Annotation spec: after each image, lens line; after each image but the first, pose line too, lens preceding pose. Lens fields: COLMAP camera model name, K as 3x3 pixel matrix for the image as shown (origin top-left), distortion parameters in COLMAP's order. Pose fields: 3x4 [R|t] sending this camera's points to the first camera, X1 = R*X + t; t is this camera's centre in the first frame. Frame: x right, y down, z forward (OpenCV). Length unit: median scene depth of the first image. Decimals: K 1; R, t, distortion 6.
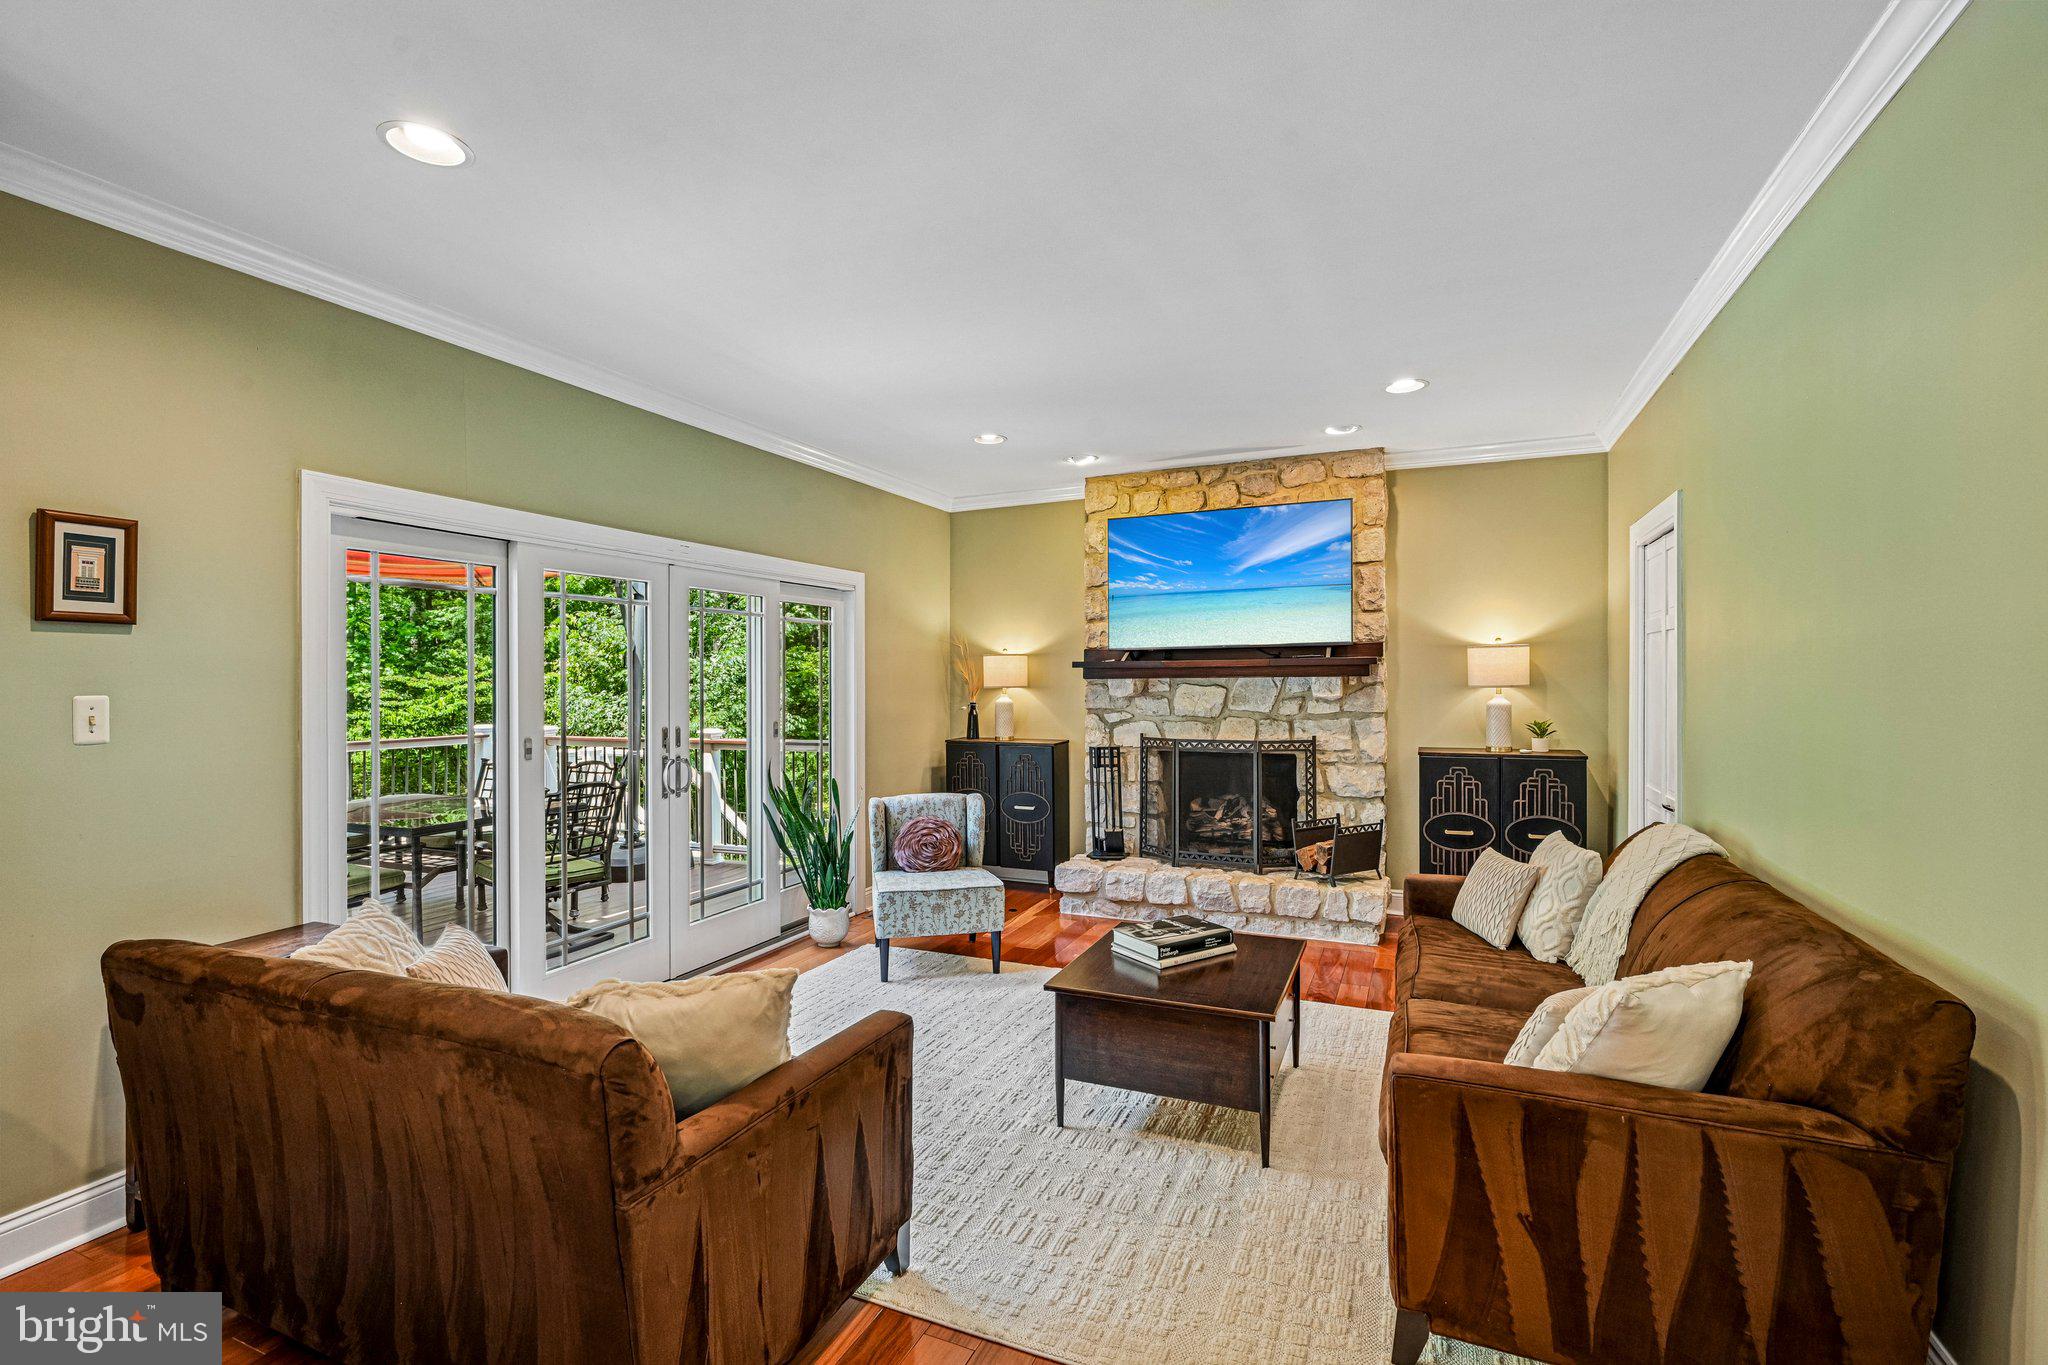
lens RADIAL K [[921.7, 0, 1035.5], [0, 921.7, 678.9], [0, 0, 1]] dist [-0.000976, 0.000172]
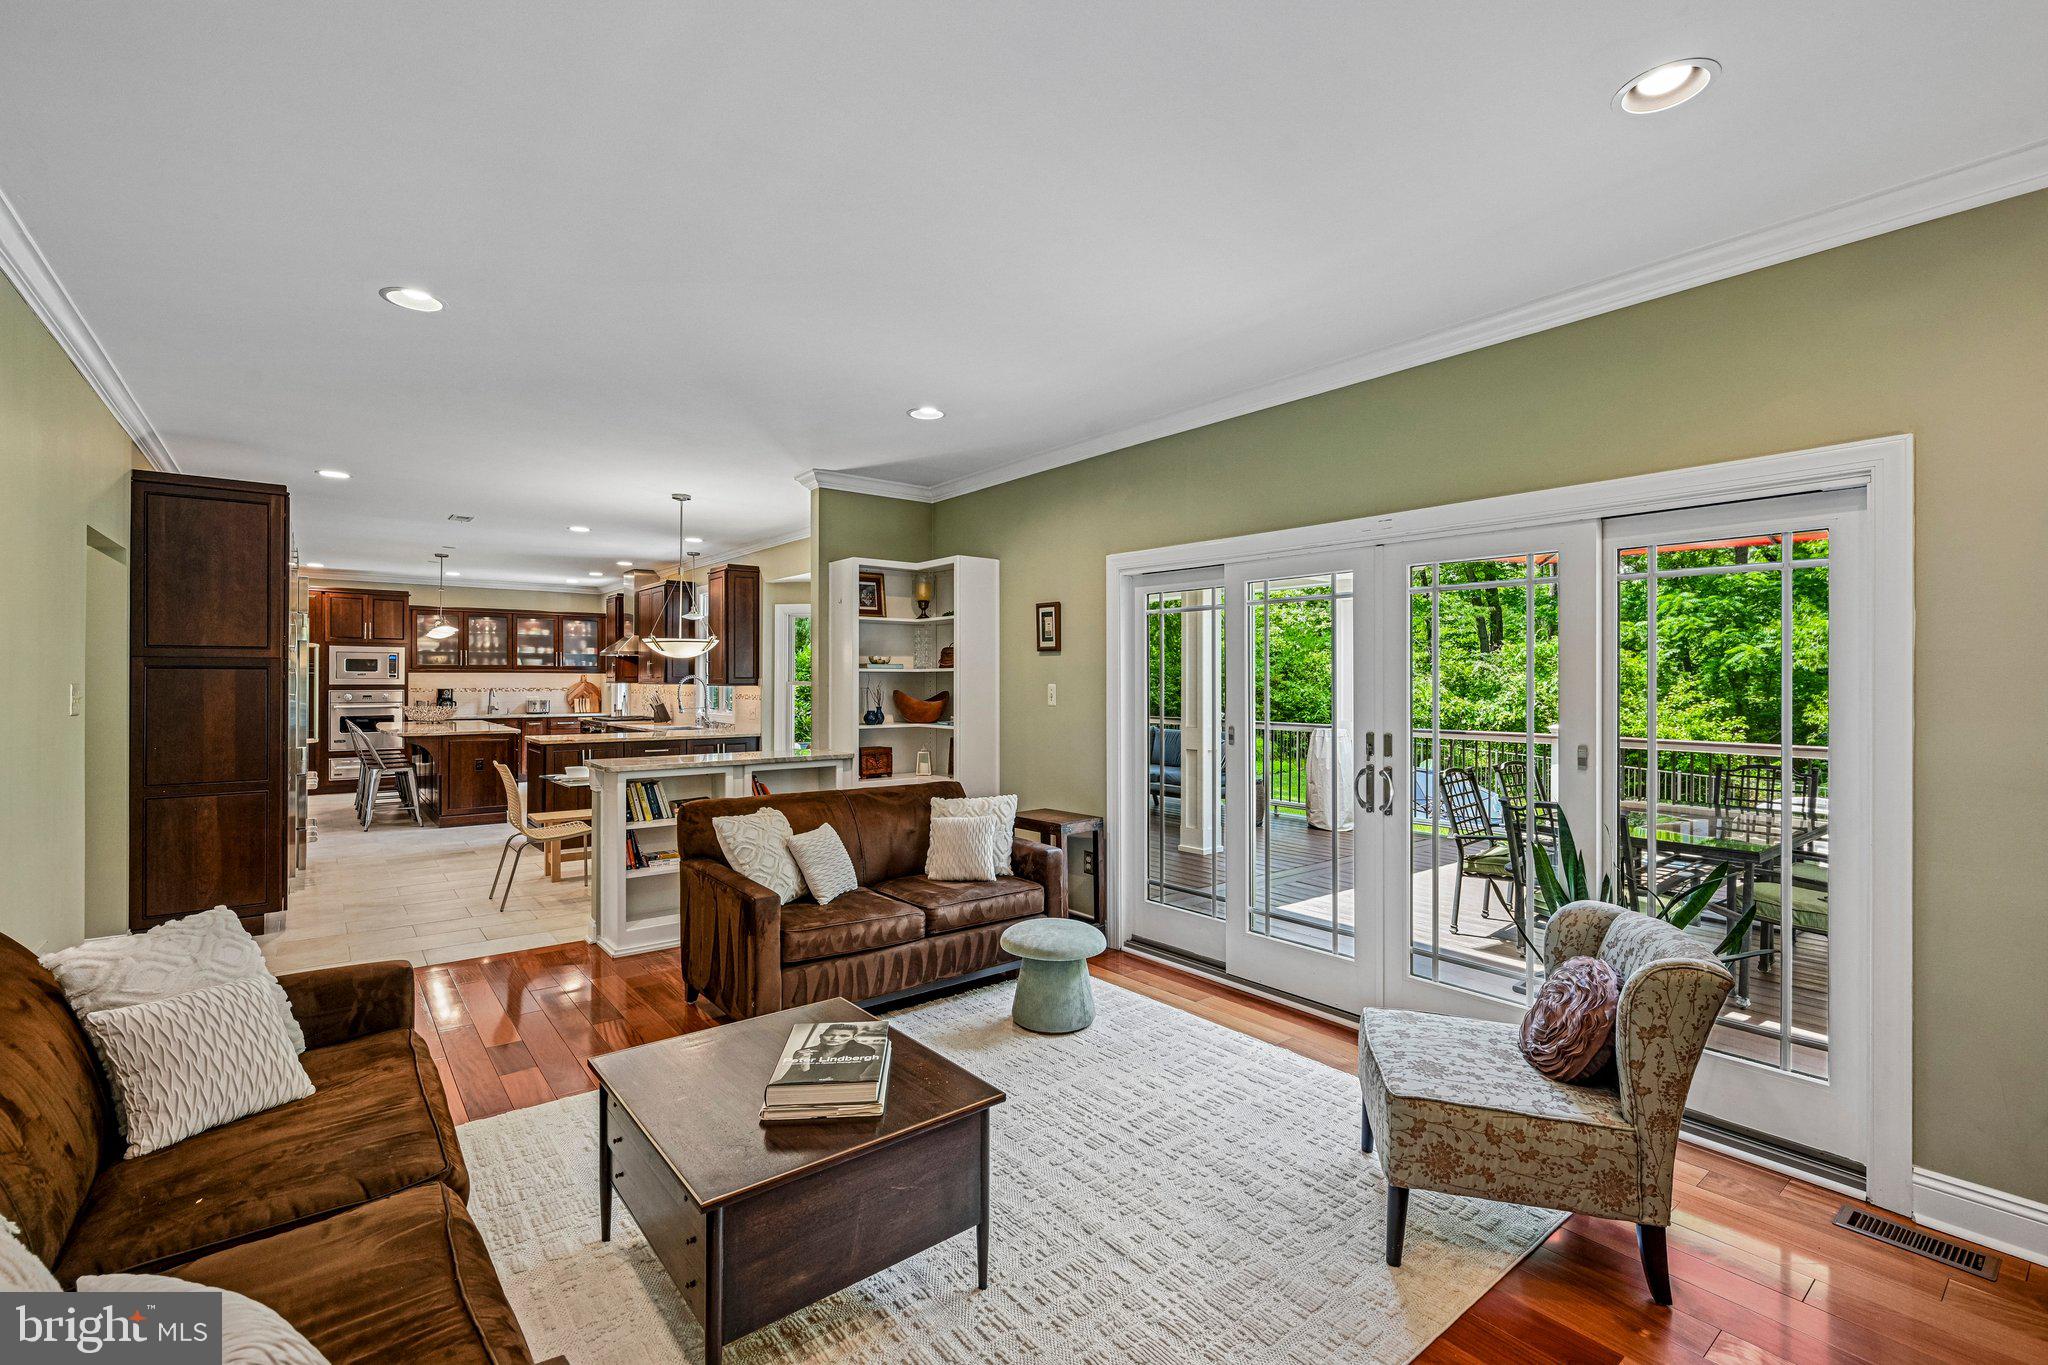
lens RADIAL K [[897.7, 0, 1024.0], [0, 897.7, 682.5], [0, 0, 1]] dist [-0.002252, -0.000218]
pose [[-0.475370, -0.000212, -0.879786, 0.736757], [-0.006003, 0.999977, 0.003002, 0.006757], [0.879766, 0.006709, -0.475360, 1.618864]]
